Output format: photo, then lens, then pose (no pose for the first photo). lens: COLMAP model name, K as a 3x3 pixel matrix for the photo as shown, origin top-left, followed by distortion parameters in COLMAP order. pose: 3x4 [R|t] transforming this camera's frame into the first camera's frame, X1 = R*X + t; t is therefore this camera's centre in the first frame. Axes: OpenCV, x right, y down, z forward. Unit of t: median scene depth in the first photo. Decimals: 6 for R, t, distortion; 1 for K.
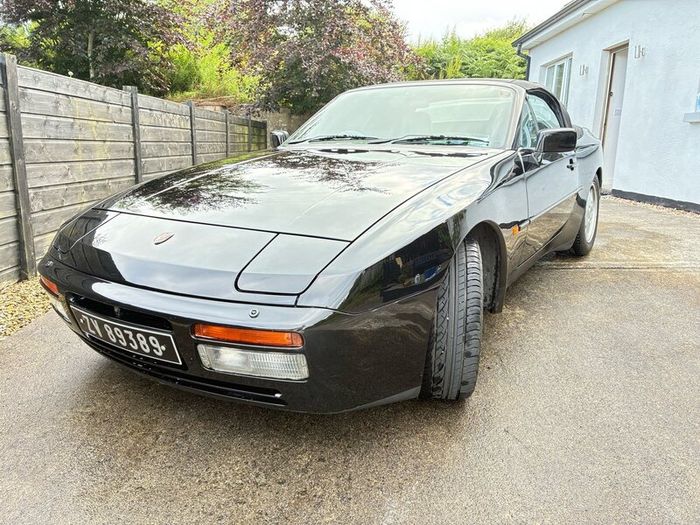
lens RADIAL K [[526.8, 0, 348.3], [0, 526.8, 264.8], [0, 0, 1]] dist [0.064461, -0.087898]
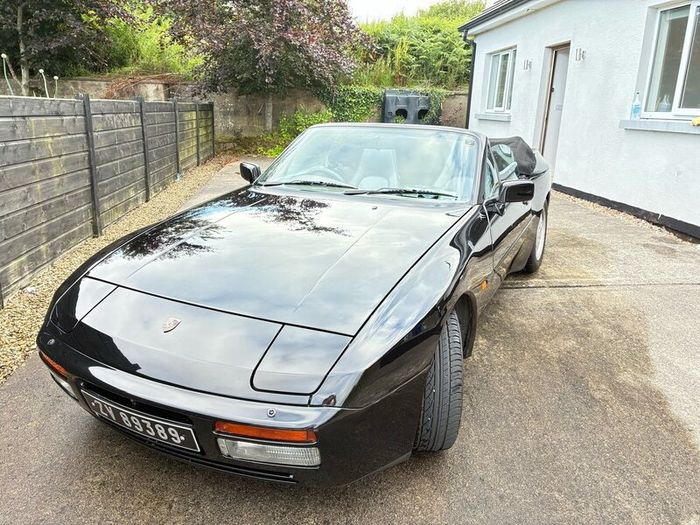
lens RADIAL K [[527.5, 0, 350.0], [0, 527.5, 262.5], [0, 0, 1]] dist [0.063748, -0.092597]
pose [[0.994169, -0.020004, 0.105958, -0.045307], [0.013612, 0.998063, 0.060708, -0.104320], [-0.106967, -0.058911, 0.992516, -0.039523]]
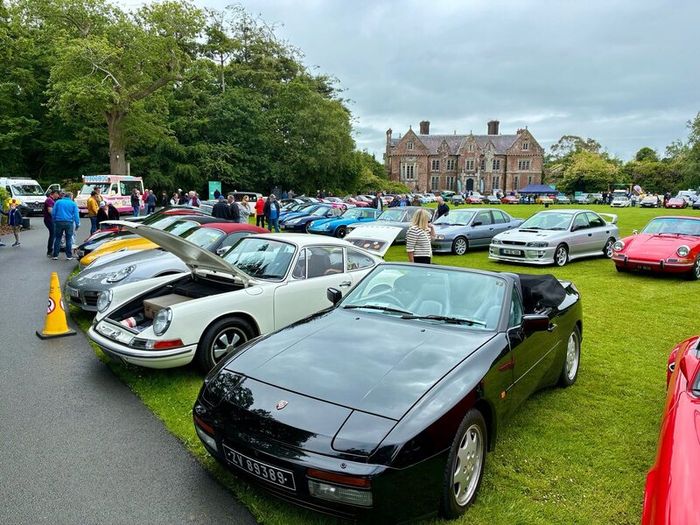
lens RADIAL K [[523.2, 0, 350.0], [0, 523.2, 262.5], [0, 0, 1]] dist [0.040161, -0.056443]
pose [[0.998739, 0.032283, -0.038435, -0.039435], [-0.036990, 0.990979, -0.128815, -0.127376], [0.033929, 0.130074, 0.990924, -0.297160]]
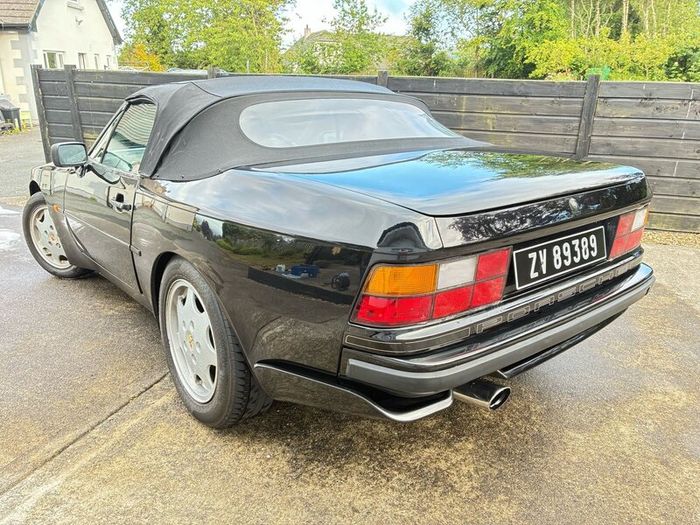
lens RADIAL K [[527.5, 0, 350.0], [0, 527.5, 262.5], [0, 0, 1]] dist [0.063748, -0.092597]
pose [[-0.281121, 0.292487, -0.914015, 0.801204], [-0.238911, 0.901108, 0.361838, -0.356753], [0.929458, 0.320088, -0.183442, 1.142931]]
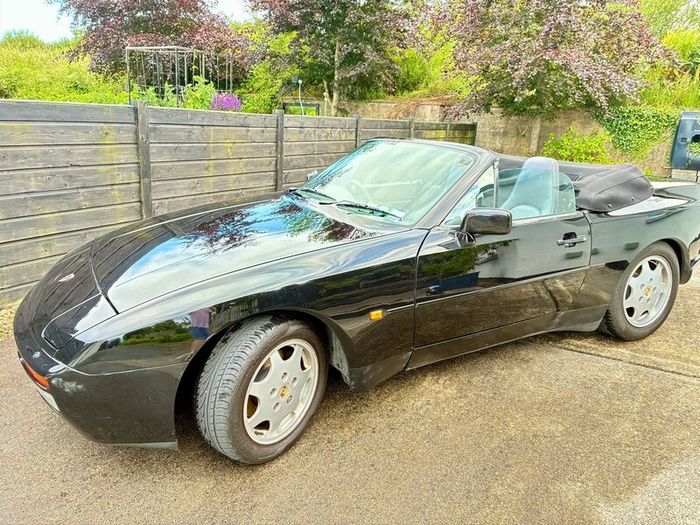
lens RADIAL K [[525.6, 0, 350.0], [0, 525.6, 262.5], [0, 0, 1]] dist [0.016590, 0.002455]
pose [[0.877327, 0.153035, -0.454837, 0.400223], [-0.140797, 0.988164, 0.060898, -0.122902], [0.458773, 0.010612, 0.888490, 0.056871]]
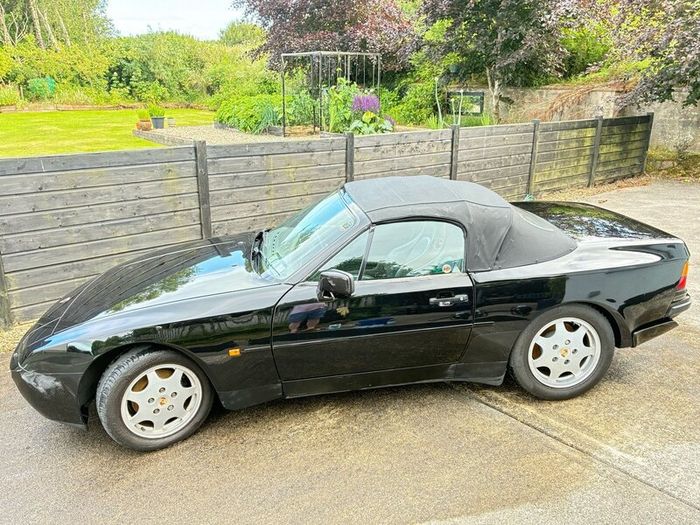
lens RADIAL K [[581.4, 0, 350.0], [0, 581.4, 262.5], [0, 0, 1]] dist [0.032229, -0.003979]
pose [[0.645021, 0.207974, -0.735319, 0.833448], [-0.161867, 0.977602, 0.134510, -0.286974], [0.746824, 0.032262, 0.664238, 0.154870]]
